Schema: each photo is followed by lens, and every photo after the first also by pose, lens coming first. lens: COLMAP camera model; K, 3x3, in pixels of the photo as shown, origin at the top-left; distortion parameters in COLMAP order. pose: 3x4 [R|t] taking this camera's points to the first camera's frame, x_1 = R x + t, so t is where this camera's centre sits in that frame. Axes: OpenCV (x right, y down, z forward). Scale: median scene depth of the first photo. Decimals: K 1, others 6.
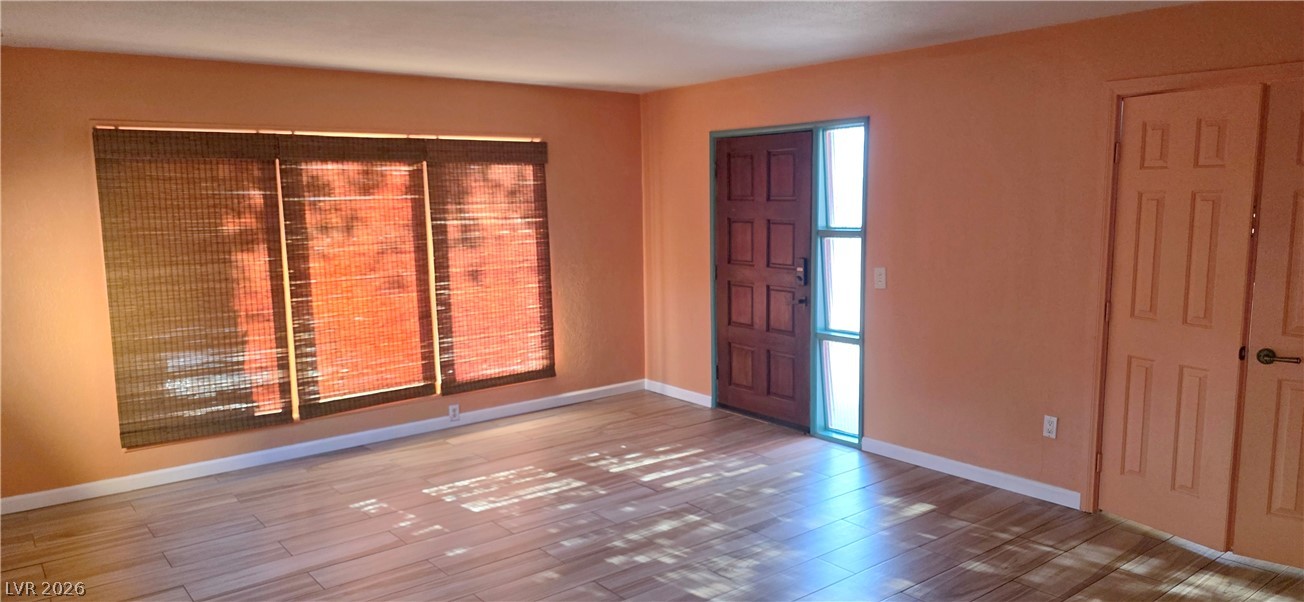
lens RADIAL K [[878.2, 0, 652.0], [0, 878.2, 301.0], [0, 0, 1]] dist [0.089369, -0.104726]
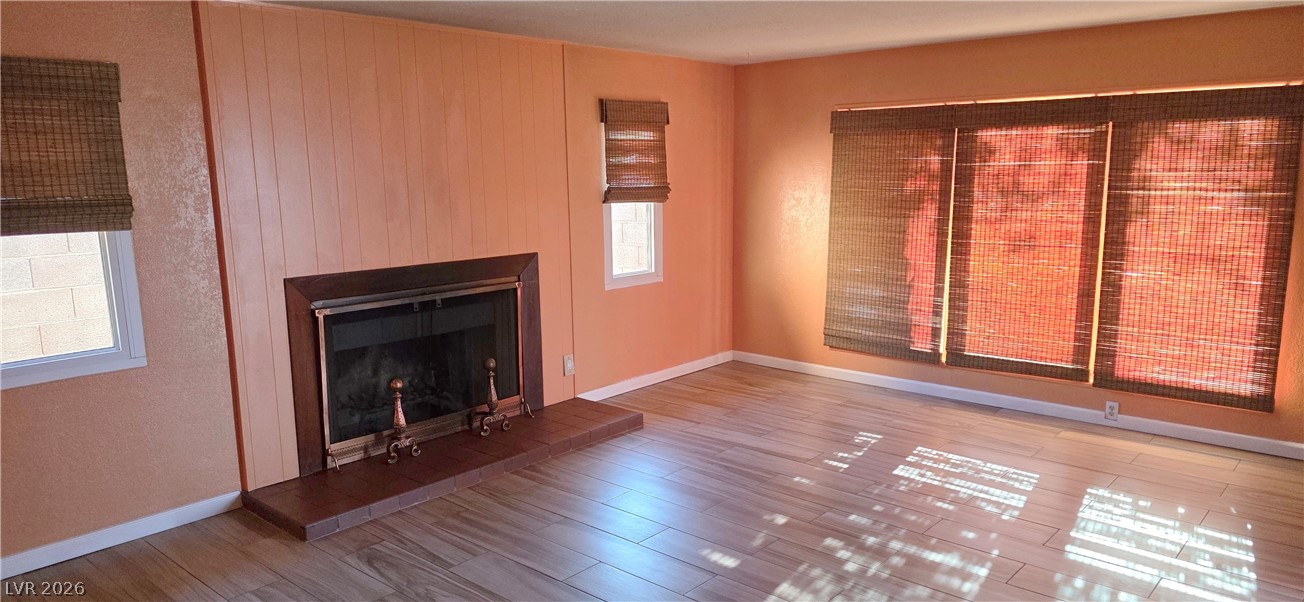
lens RADIAL K [[873.7, 0, 669.5], [0, 873.7, 300.8], [0, 0, 1]] dist [0.079110, -0.098490]
pose [[0.178663, 0.165097, -0.969960, 0.601676], [-0.114600, 0.982604, 0.146140, -0.066205], [0.977214, 0.085048, 0.194475, 0.447040]]
